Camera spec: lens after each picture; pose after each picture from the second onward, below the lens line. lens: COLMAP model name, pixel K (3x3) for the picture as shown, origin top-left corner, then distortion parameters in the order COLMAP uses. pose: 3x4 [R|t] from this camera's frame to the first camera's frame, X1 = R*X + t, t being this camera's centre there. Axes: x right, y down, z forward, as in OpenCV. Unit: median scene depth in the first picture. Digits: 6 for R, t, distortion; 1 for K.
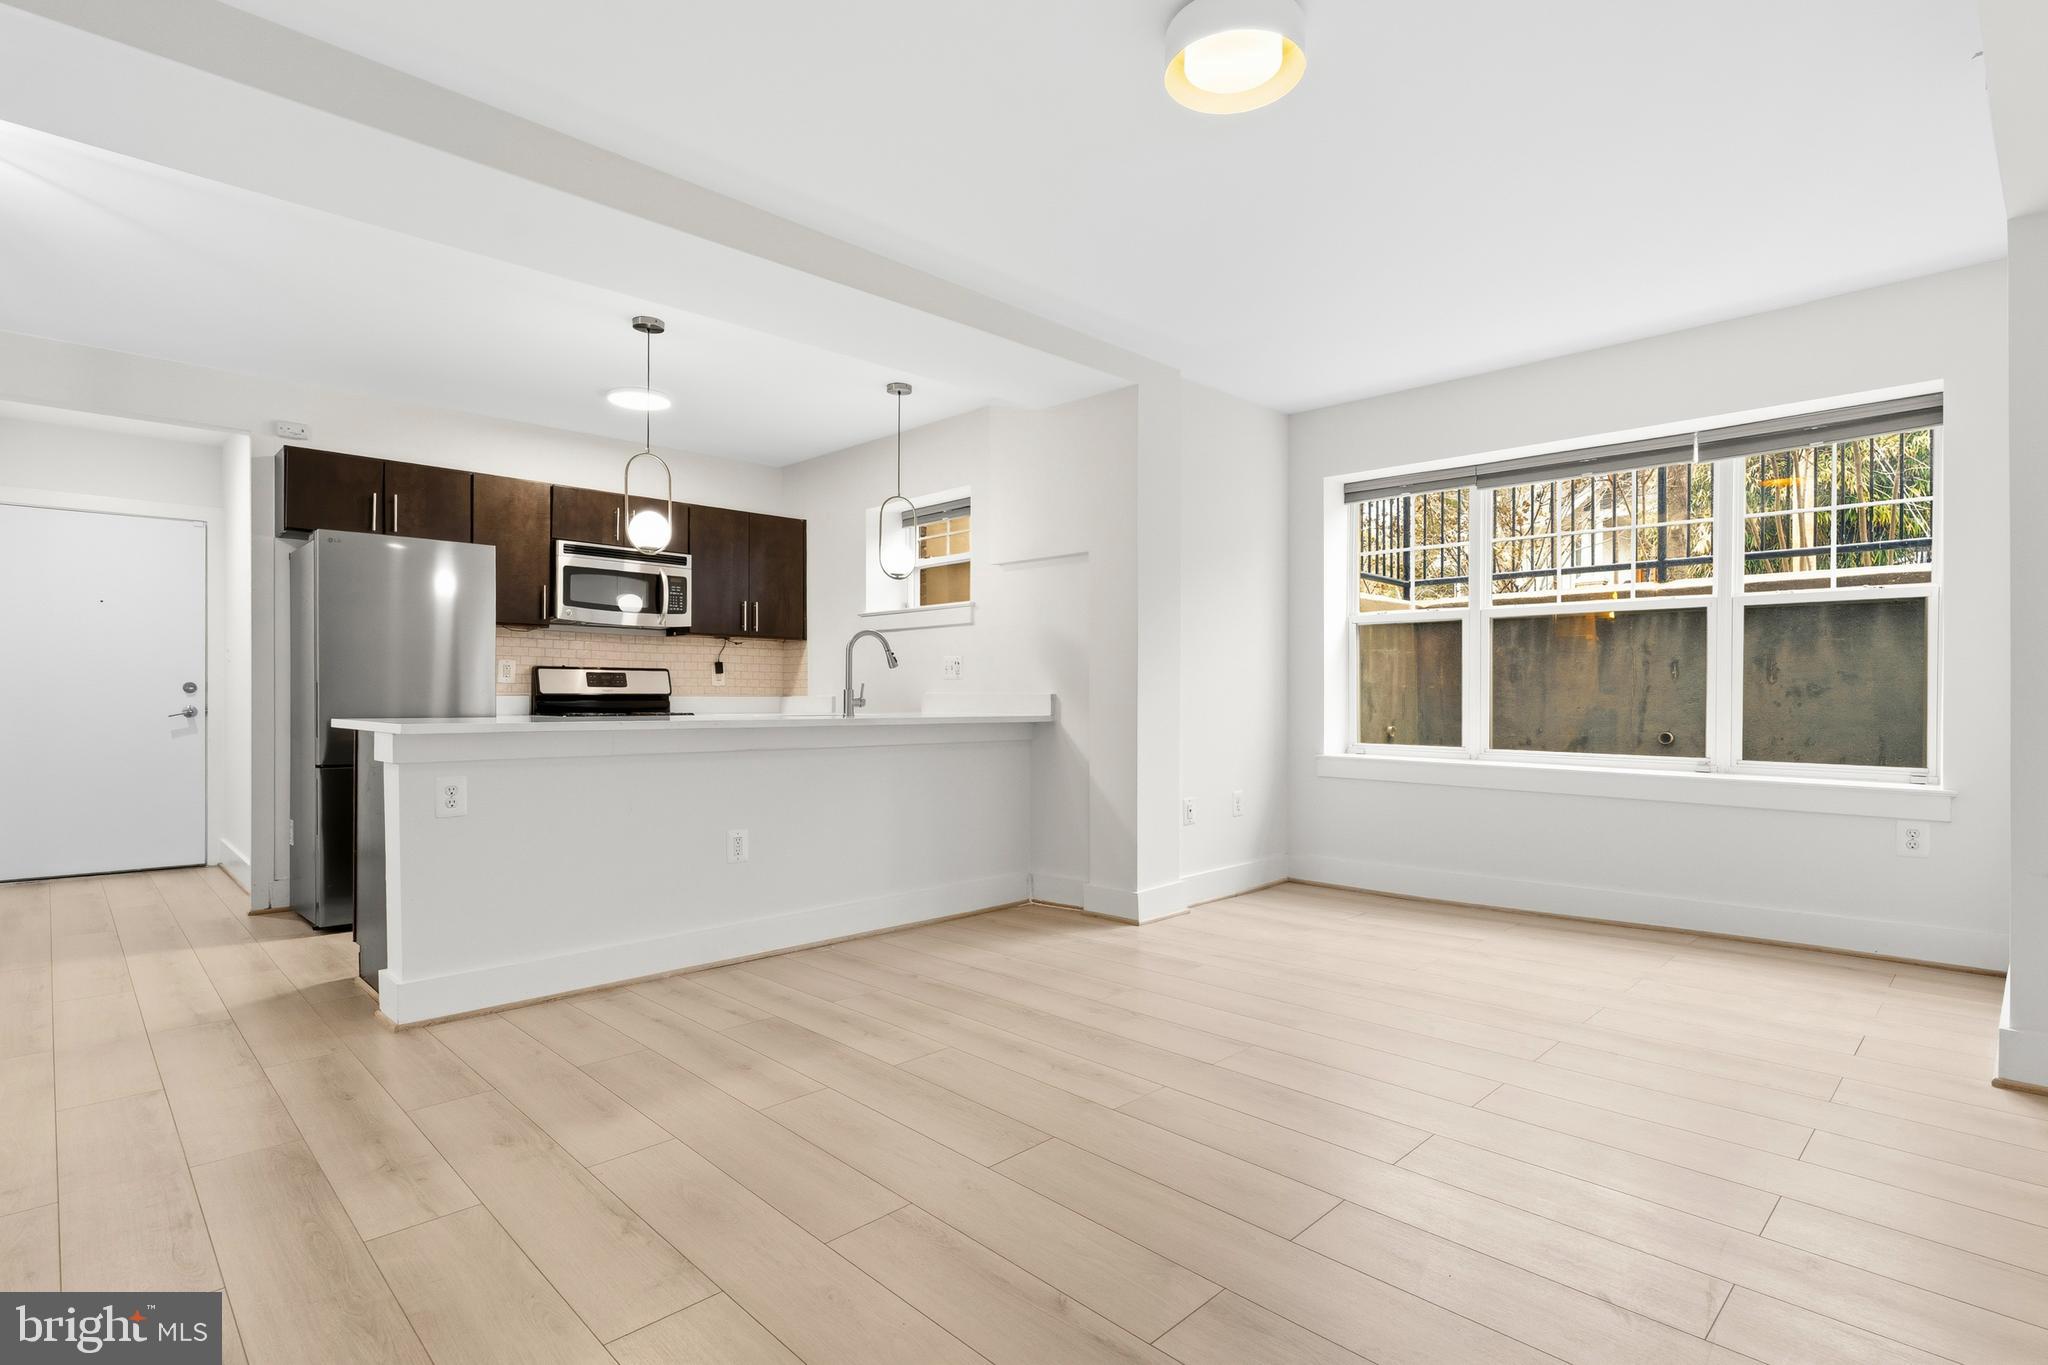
lens RADIAL K [[985.8, 0, 1001.6], [0, 985.8, 690.8], [0, 0, 1]] dist [0.004267, 0.000085]
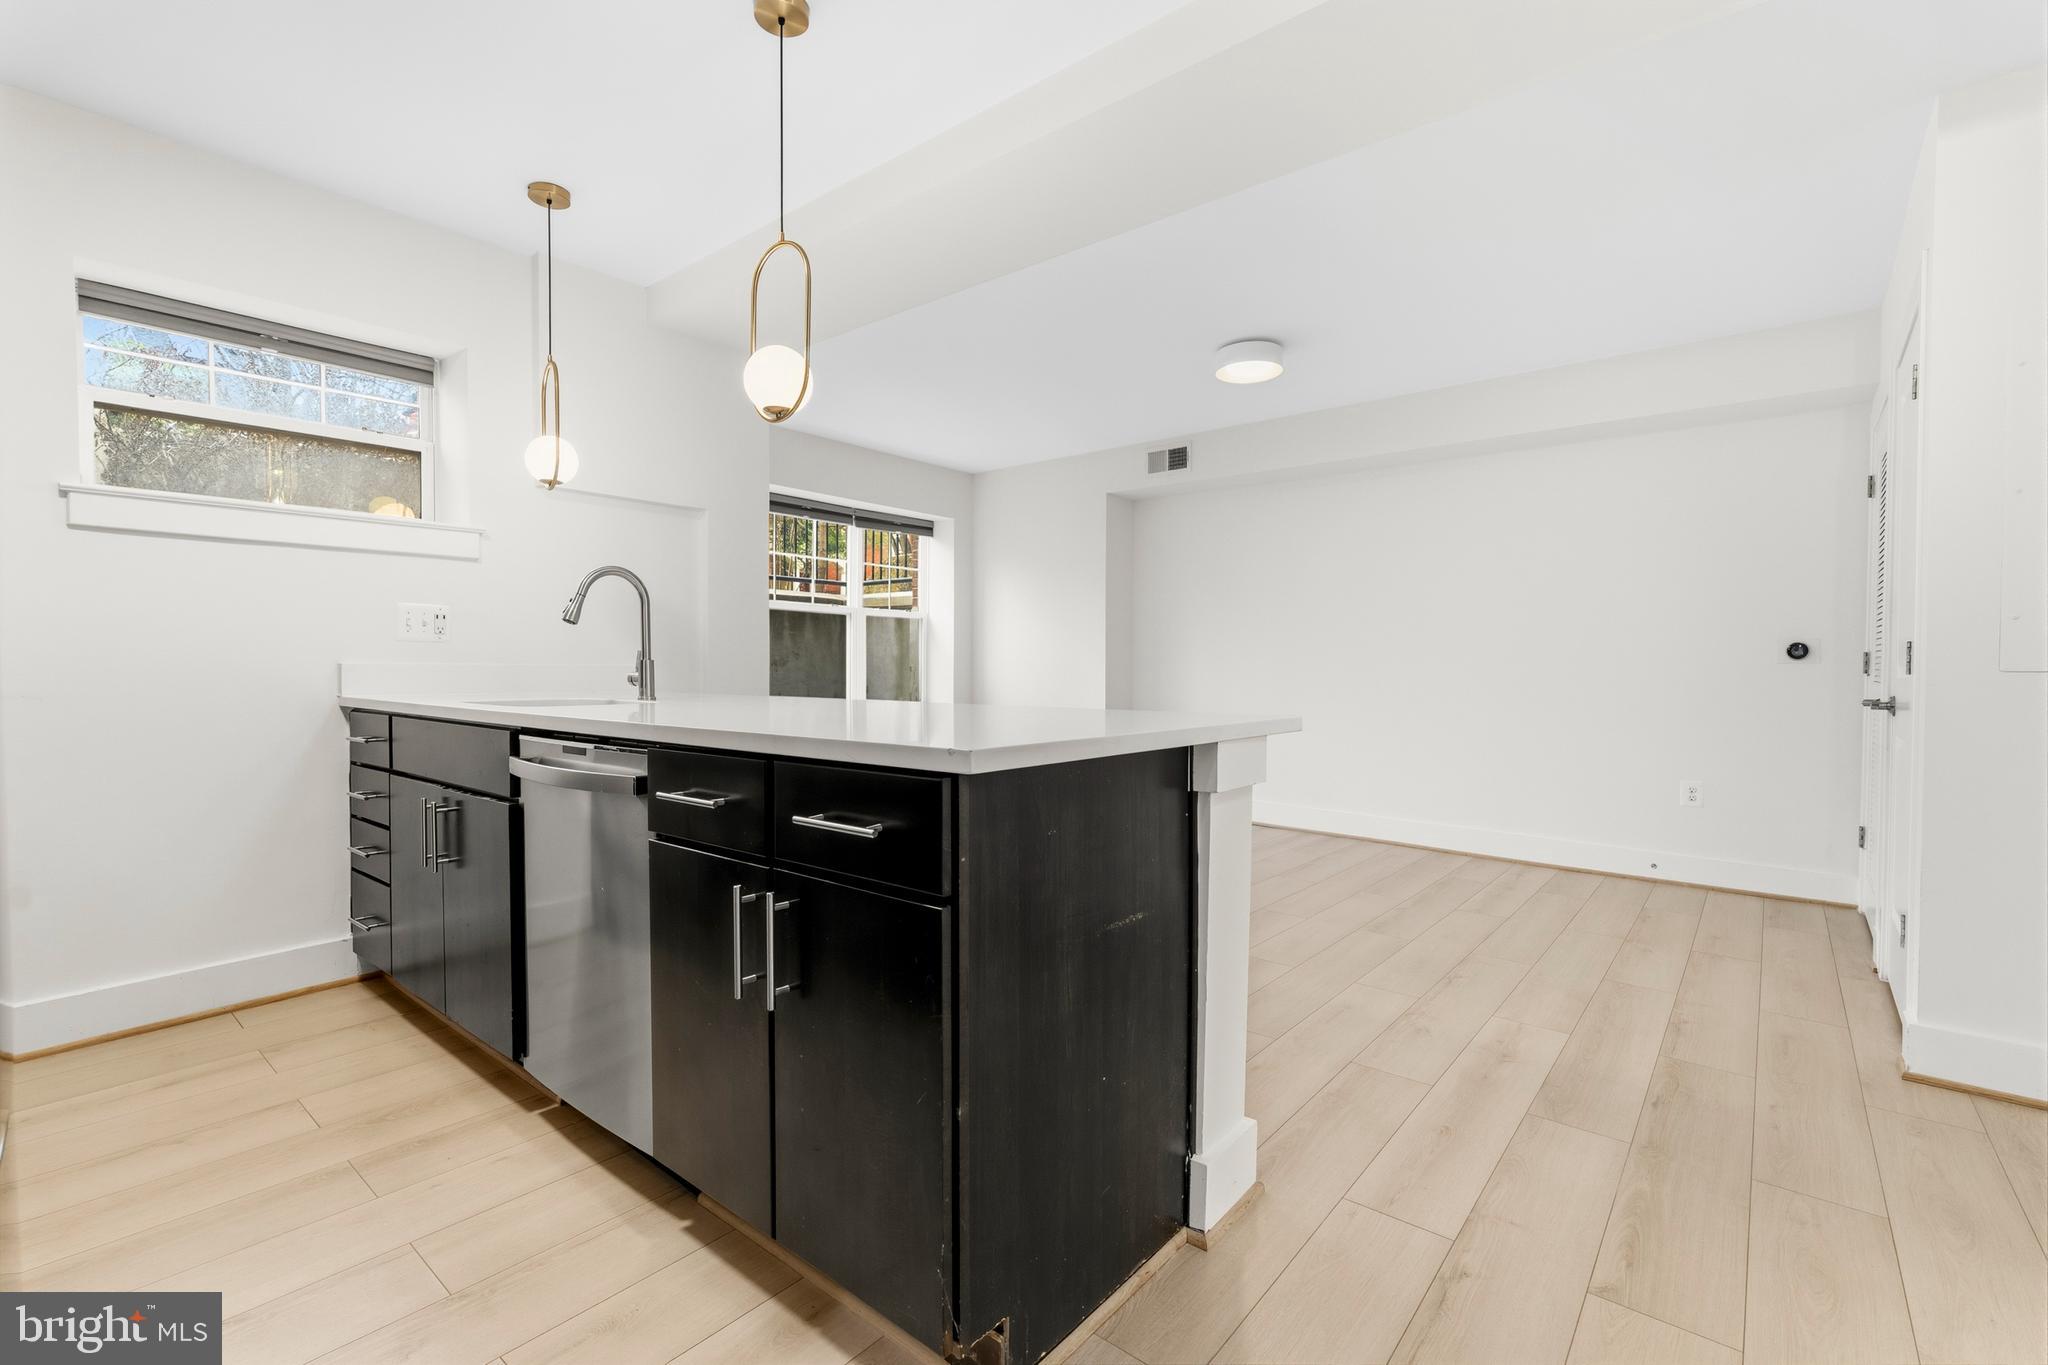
lens RADIAL K [[907.1, 0, 1018.3], [0, 907.1, 672.9], [0, 0, 1]] dist [-0.002532, -0.000980]
pose [[-0.098671, -0.010563, 0.995064, -0.752307], [-0.007884, 0.999921, 0.009832, -0.000433], [-0.995089, -0.006875, -0.098746, 0.771221]]
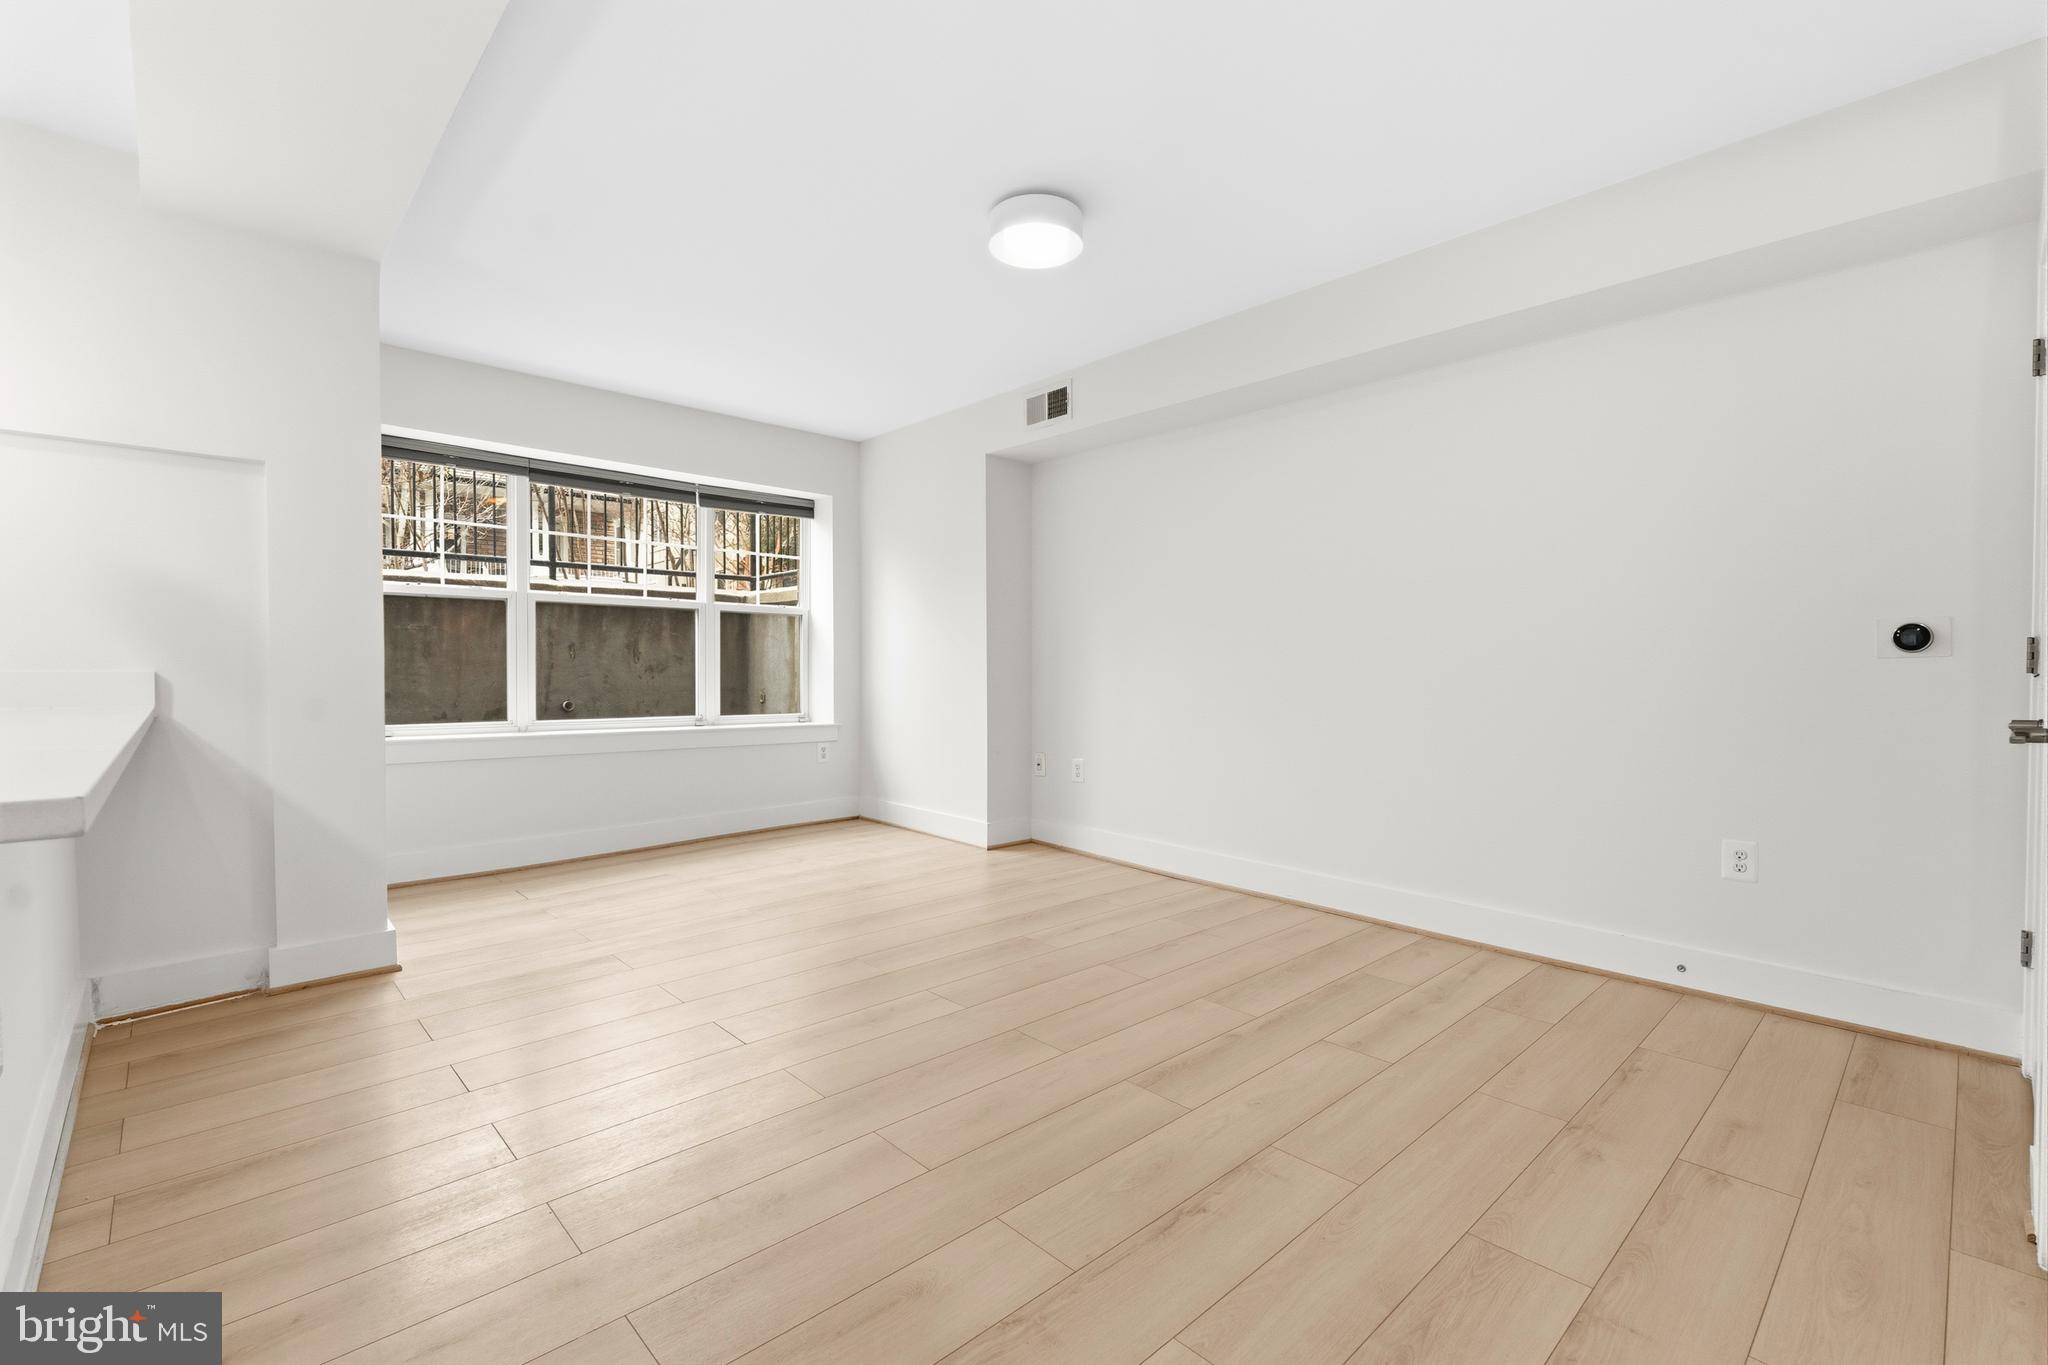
lens RADIAL K [[907.1, 0, 1014.7], [0, 907.1, 675.6], [0, 0, 1]] dist [-0.002532, -0.000980]
pose [[0.020320, -0.004417, 0.999784, -0.509650], [-0.003365, 0.999984, 0.004486, 0.003276], [-0.999788, -0.003455, 0.020305, 0.463102]]
